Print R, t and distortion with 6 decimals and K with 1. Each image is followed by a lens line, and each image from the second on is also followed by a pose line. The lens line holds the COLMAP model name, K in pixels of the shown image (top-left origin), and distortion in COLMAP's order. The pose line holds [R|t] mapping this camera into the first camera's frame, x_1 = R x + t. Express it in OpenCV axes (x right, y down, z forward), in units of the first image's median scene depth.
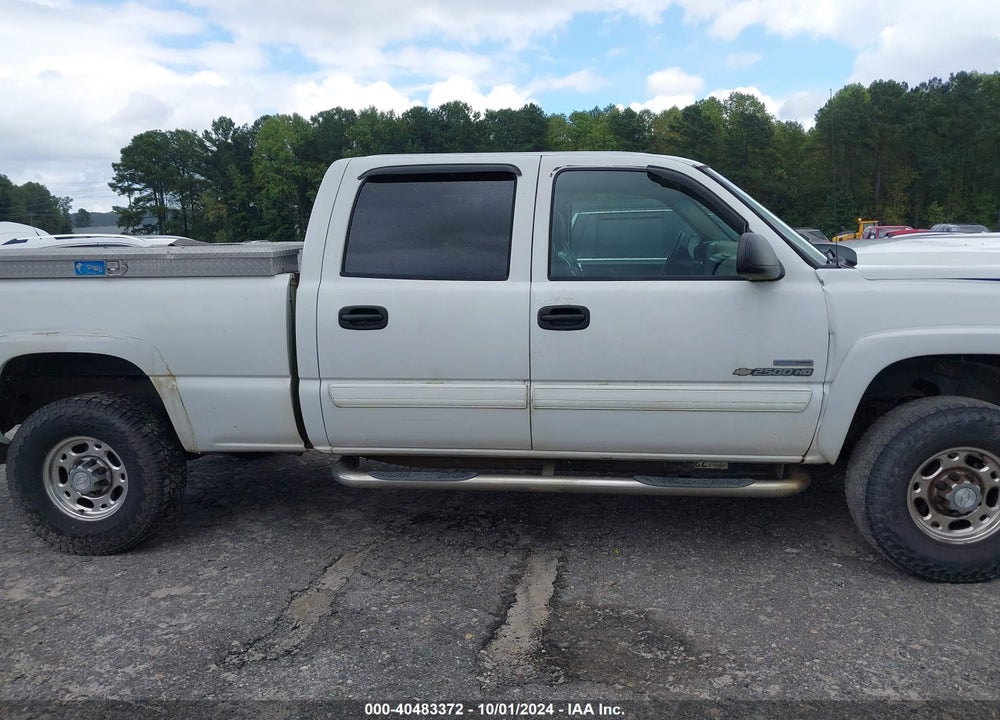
lens RADIAL K [[790.4, 0, 469.2], [0, 790.4, 369.4], [0, 0, 1]] dist [0.029356, -0.053926]
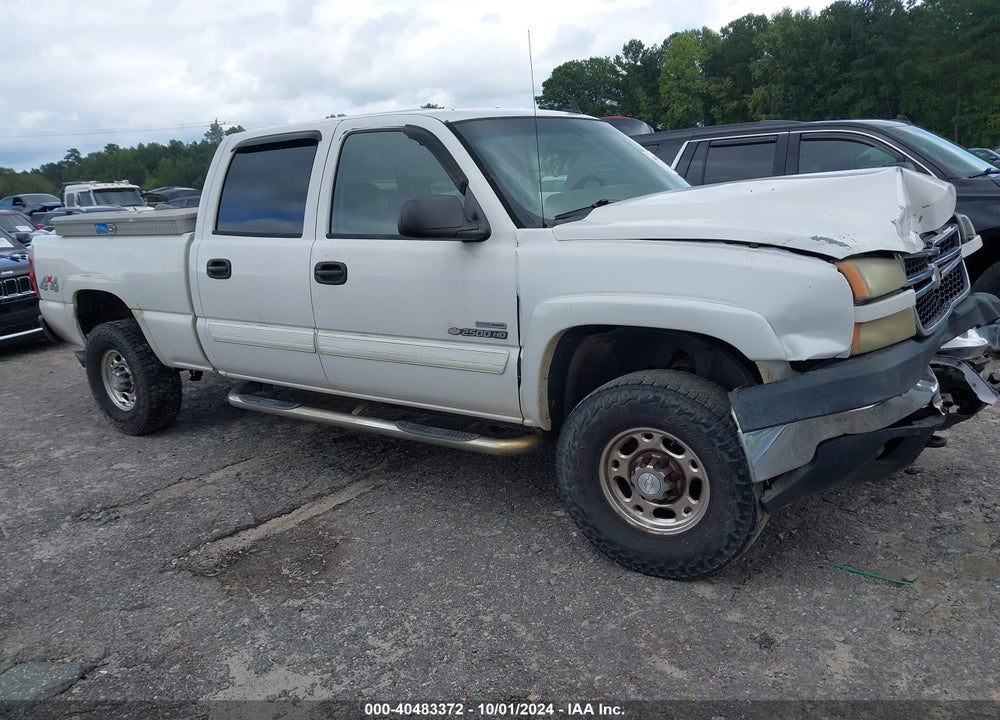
lens RADIAL K [[769.7, 0, 471.9], [0, 769.7, 362.1], [0, 0, 1]] dist [0.007168, 0.000516]
pose [[0.874785, 0.073973, -0.478831, 0.744404], [-0.028374, 0.994402, 0.101785, -0.051824], [0.483680, -0.075454, 0.871986, 0.126605]]
